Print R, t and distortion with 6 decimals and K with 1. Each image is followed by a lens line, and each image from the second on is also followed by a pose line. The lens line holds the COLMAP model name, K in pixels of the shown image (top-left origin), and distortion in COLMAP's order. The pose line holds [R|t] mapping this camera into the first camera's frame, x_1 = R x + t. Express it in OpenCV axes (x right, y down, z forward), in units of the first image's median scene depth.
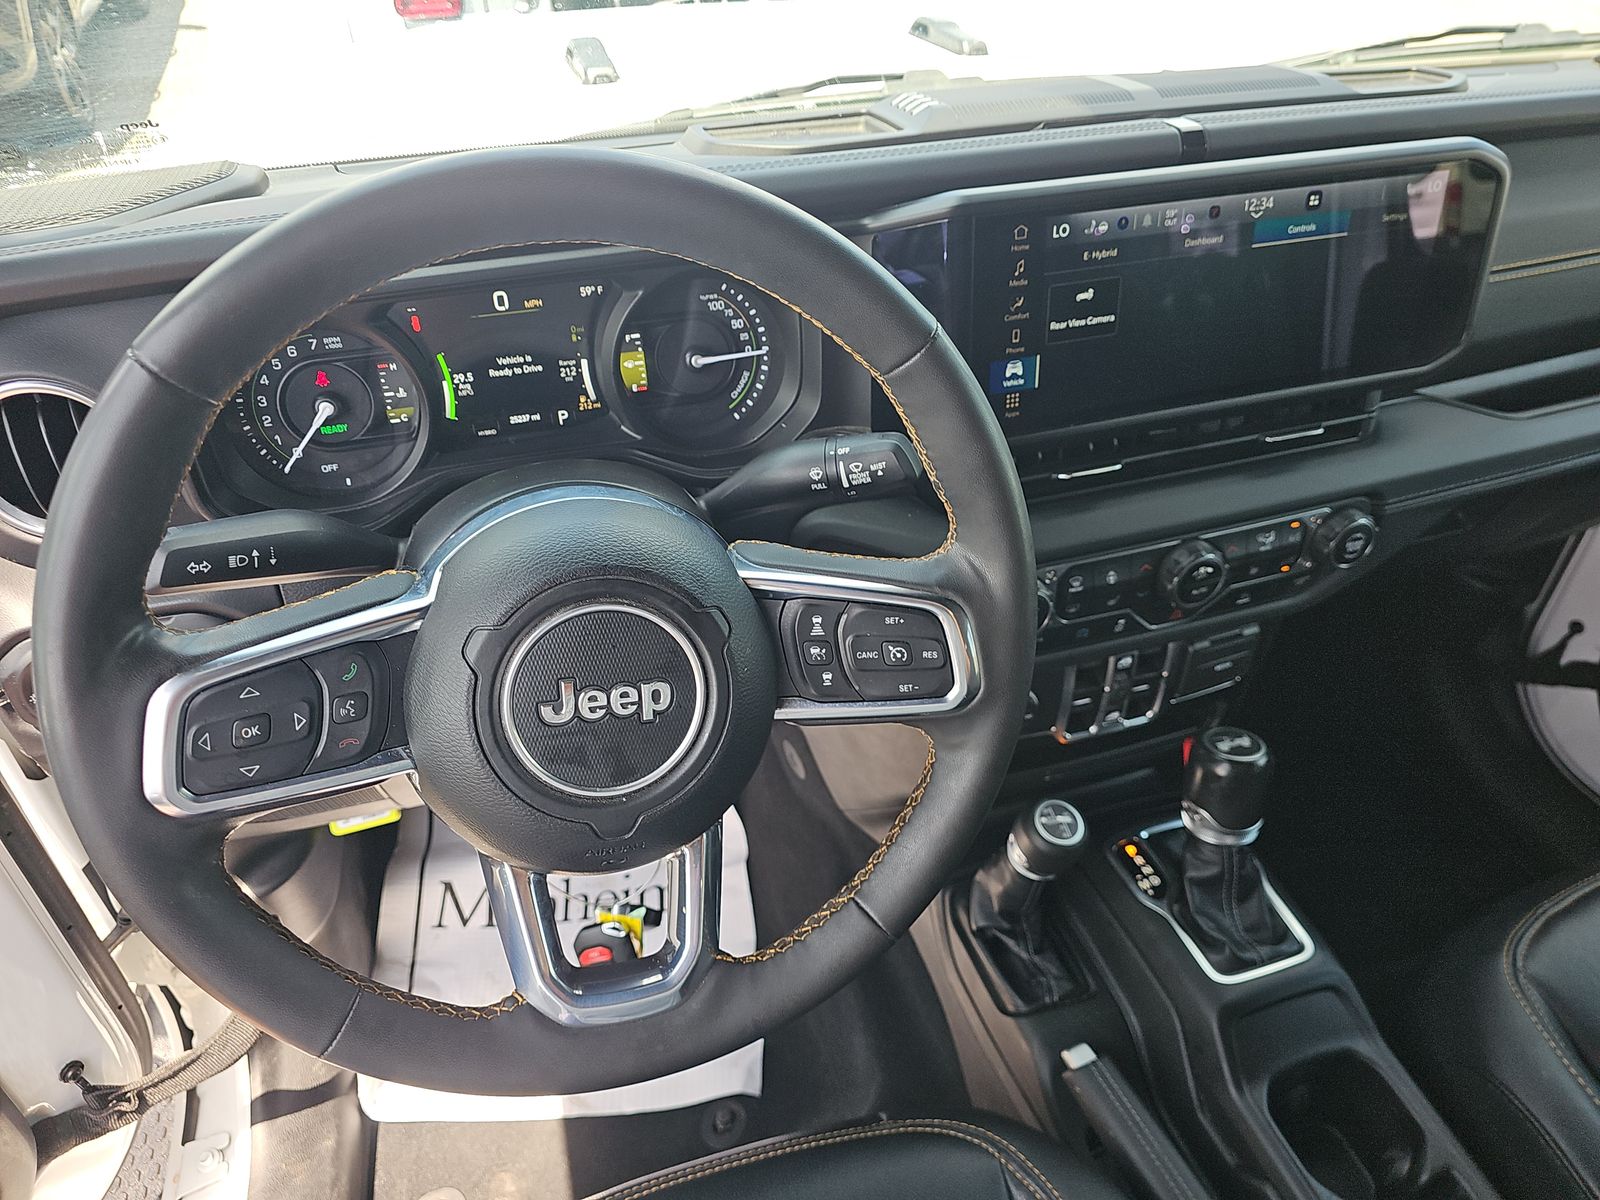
lens RADIAL K [[1066.1, 0, 766.8], [0, 1066.1, 641.2], [0, 0, 1]] dist [0.036343, -0.049336]
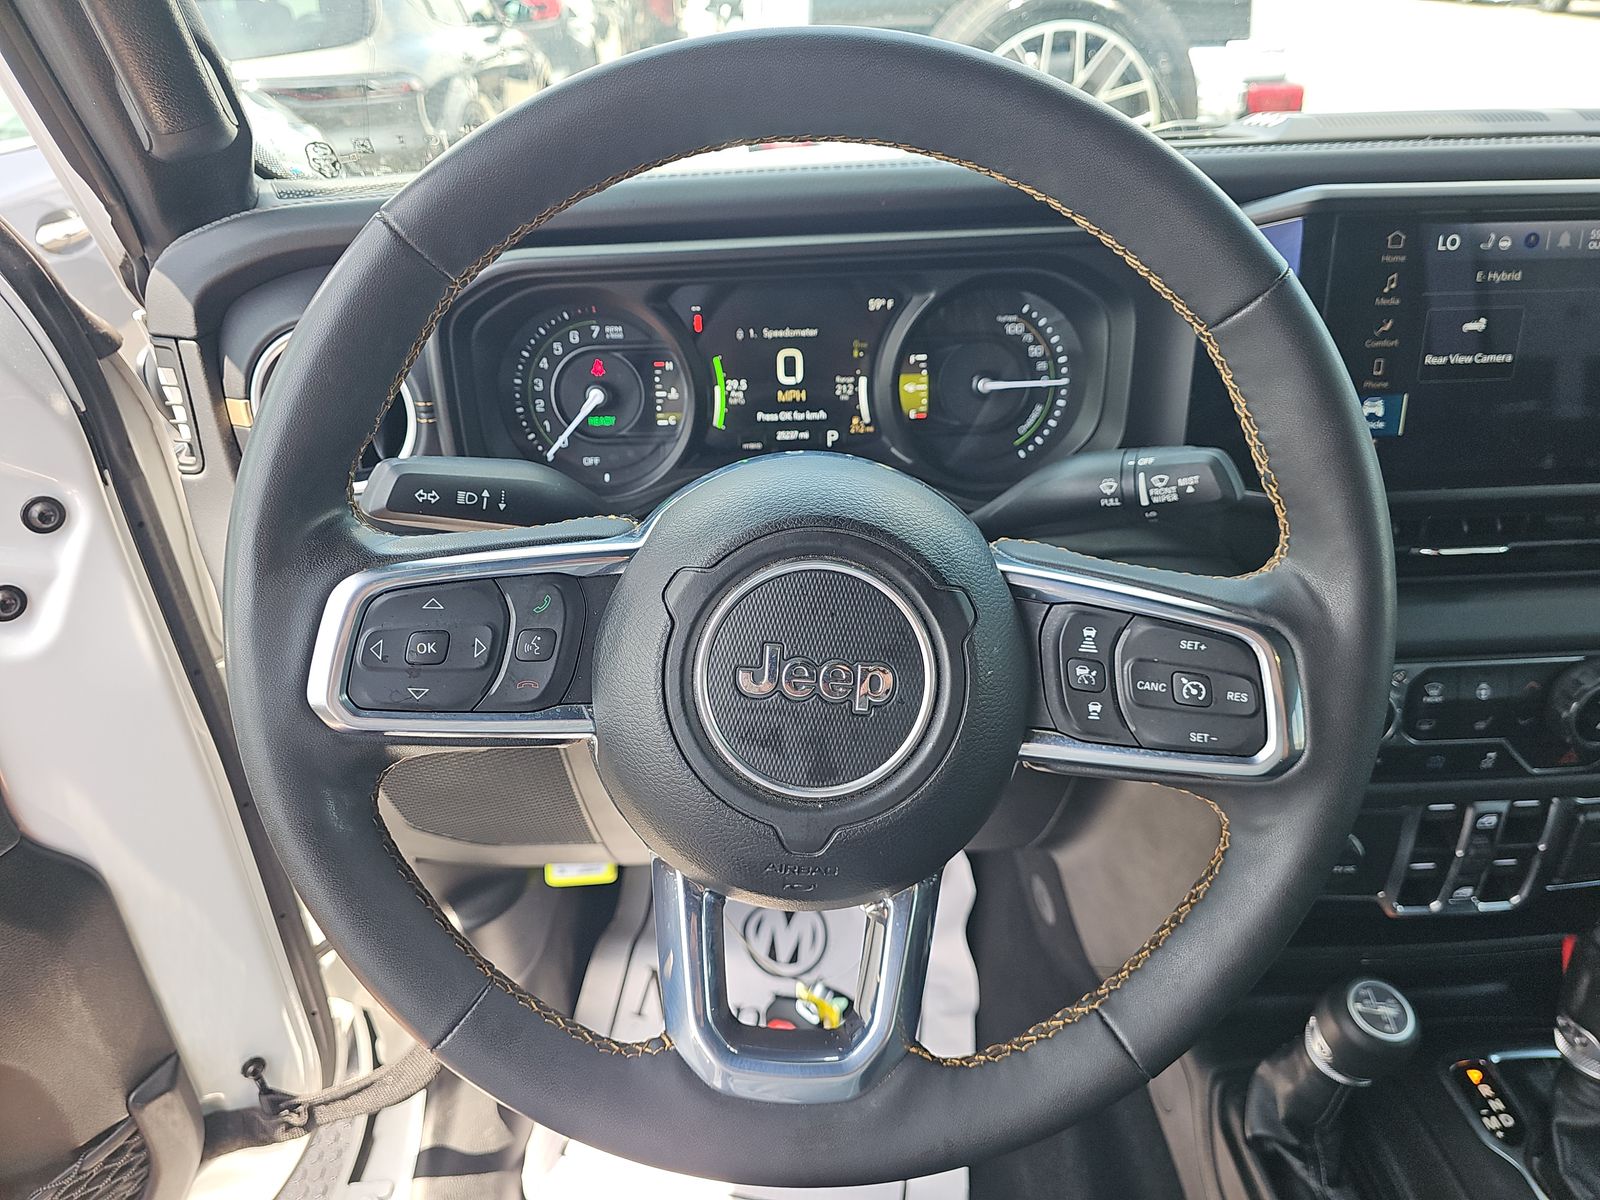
lens RADIAL K [[1066.1, 0, 776.4], [0, 1066.1, 622.7], [0, 0, 1]] dist [0.036343, -0.049336]
pose [[0.961086, 0.117390, -0.250066, 0.015740], [-0.156320, 0.977455, -0.141933, 0.094260], [0.227767, 0.175500, 0.957769, 0.130756]]
